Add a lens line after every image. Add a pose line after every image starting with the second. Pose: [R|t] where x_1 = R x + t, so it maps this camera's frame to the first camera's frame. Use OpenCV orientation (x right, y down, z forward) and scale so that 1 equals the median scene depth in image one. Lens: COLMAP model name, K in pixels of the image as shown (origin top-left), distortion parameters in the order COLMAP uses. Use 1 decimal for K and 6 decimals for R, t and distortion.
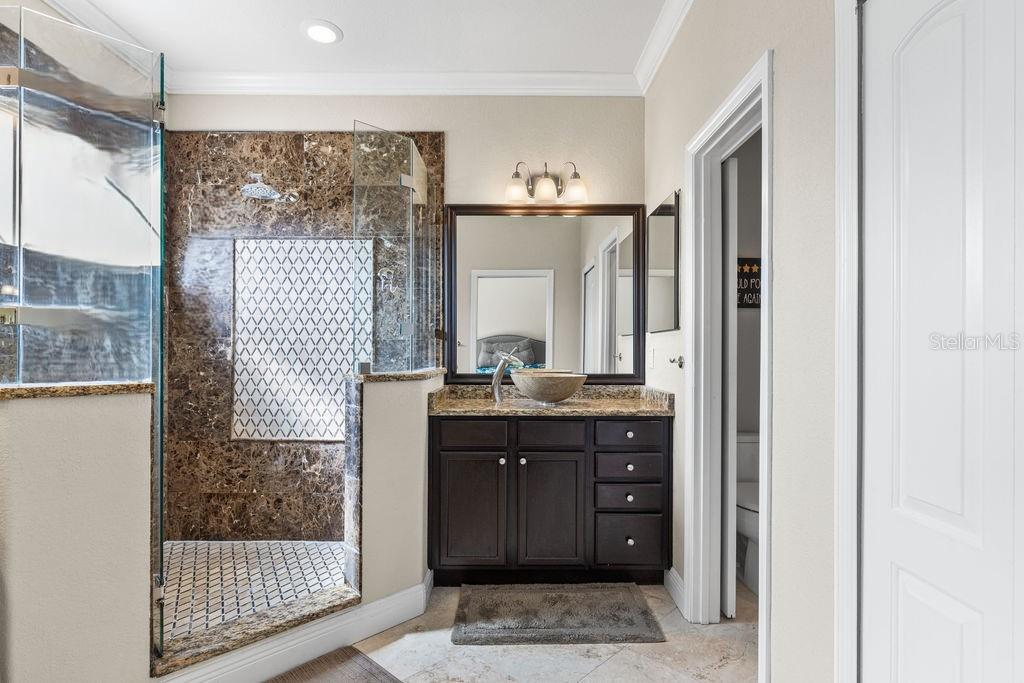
lens RADIAL K [[525.0, 0, 508.4], [0, 525.0, 345.1], [0, 0, 1]] dist [0.004005, 0.002436]
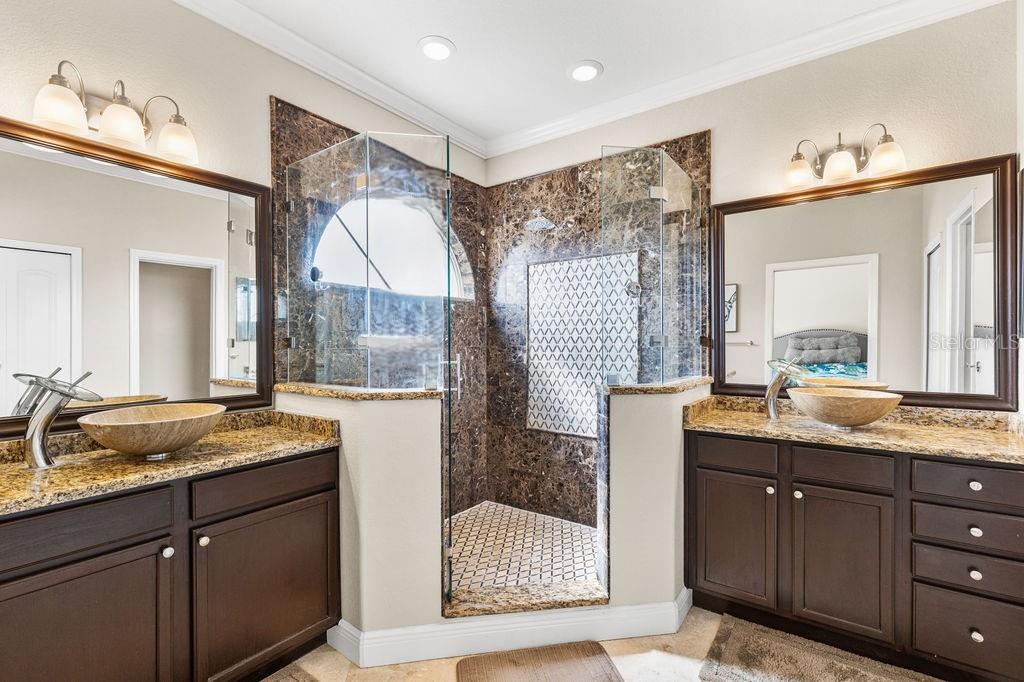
lens RADIAL K [[462.2, 0, 503.7], [0, 462.2, 342.9], [0, 0, 1]] dist [0.006094, -0.001403]
pose [[0.807924, -0.006817, -0.589247, 0.072520], [0.014251, 0.999867, 0.007972, -0.031580], [0.589115, -0.014838, 0.807913, 0.097192]]
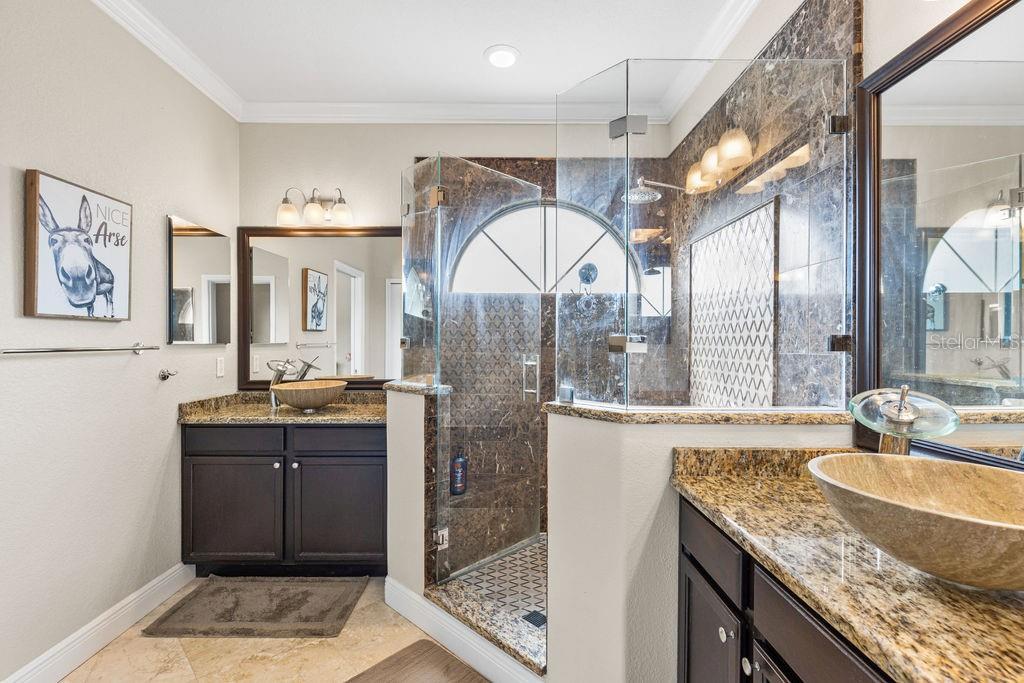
lens RADIAL K [[462.2, 0, 502.8], [0, 462.2, 340.7], [0, 0, 1]] dist [0.006094, -0.001403]
pose [[0.000553, -0.003974, -0.999992, 0.332144], [0.010631, 0.999936, -0.003968, -0.028620], [0.999943, -0.010629, 0.000596, 0.688524]]
